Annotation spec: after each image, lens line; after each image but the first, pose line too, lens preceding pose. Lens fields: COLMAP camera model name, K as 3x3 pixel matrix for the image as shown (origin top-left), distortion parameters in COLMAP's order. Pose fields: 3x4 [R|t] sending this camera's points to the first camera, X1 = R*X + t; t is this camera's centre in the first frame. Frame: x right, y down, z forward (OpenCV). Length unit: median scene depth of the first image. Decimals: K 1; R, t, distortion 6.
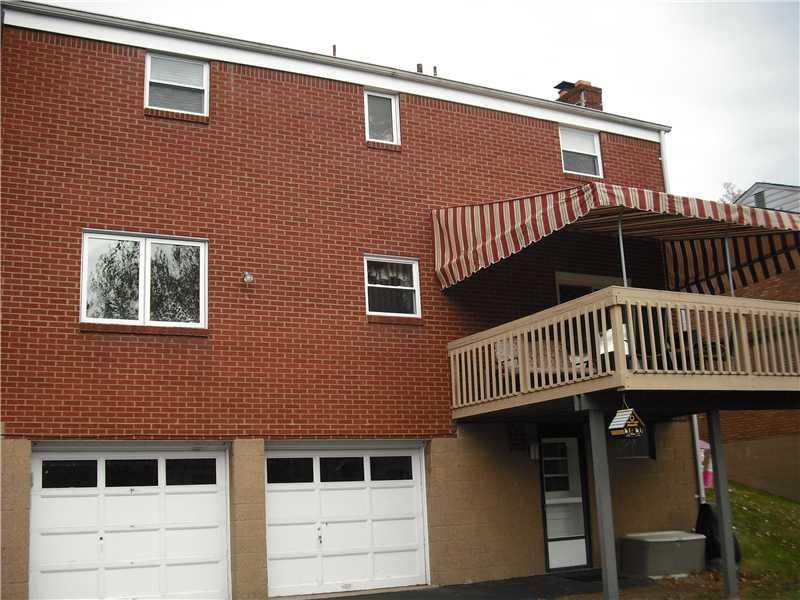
lens RADIAL K [[874.9, 0, 400.3], [0, 874.9, 326.1], [0, 0, 1]] dist [-0.147185, 0.043751]
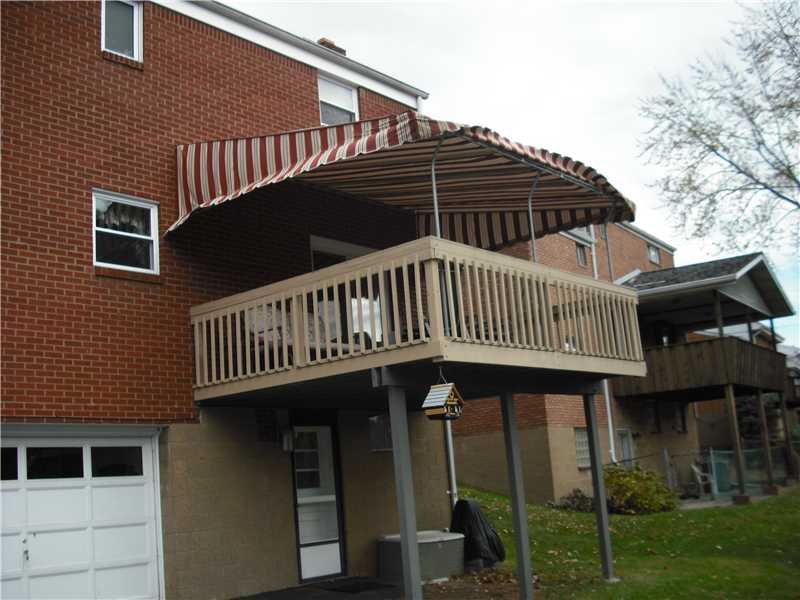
lens RADIAL K [[874.9, 0, 400.3], [0, 874.9, 326.1], [0, 0, 1]] dist [-0.147185, 0.043751]
pose [[0.922884, 0.041549, 0.382829, -0.074489], [-0.039803, 0.999130, -0.012483, 0.038848], [-0.383015, -0.003718, 0.923735, 0.177948]]
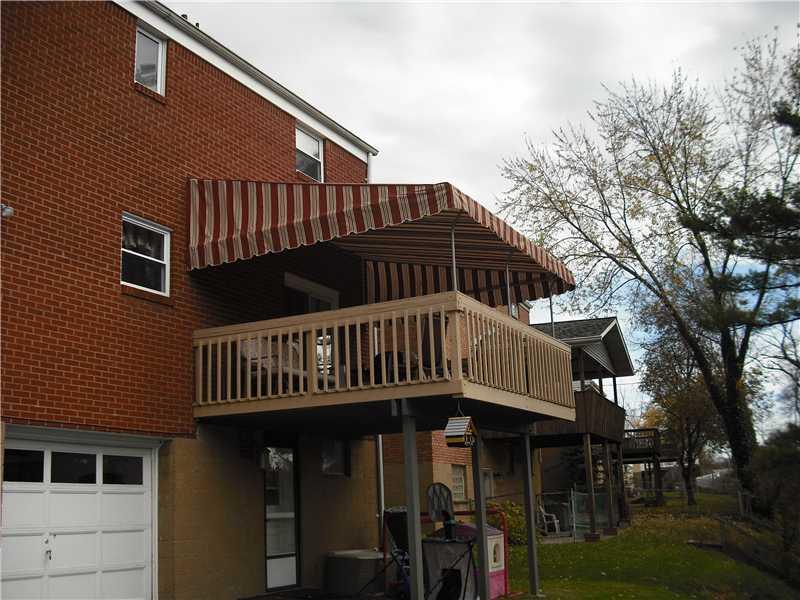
lens RADIAL K [[874.9, 0, 400.3], [0, 874.9, 326.1], [0, 0, 1]] dist [-0.147185, 0.043751]
pose [[0.810791, 0.132414, 0.570163, -0.274926], [-0.113095, 0.991160, -0.069360, 0.051875], [-0.574307, -0.008246, 0.818599, 0.169950]]
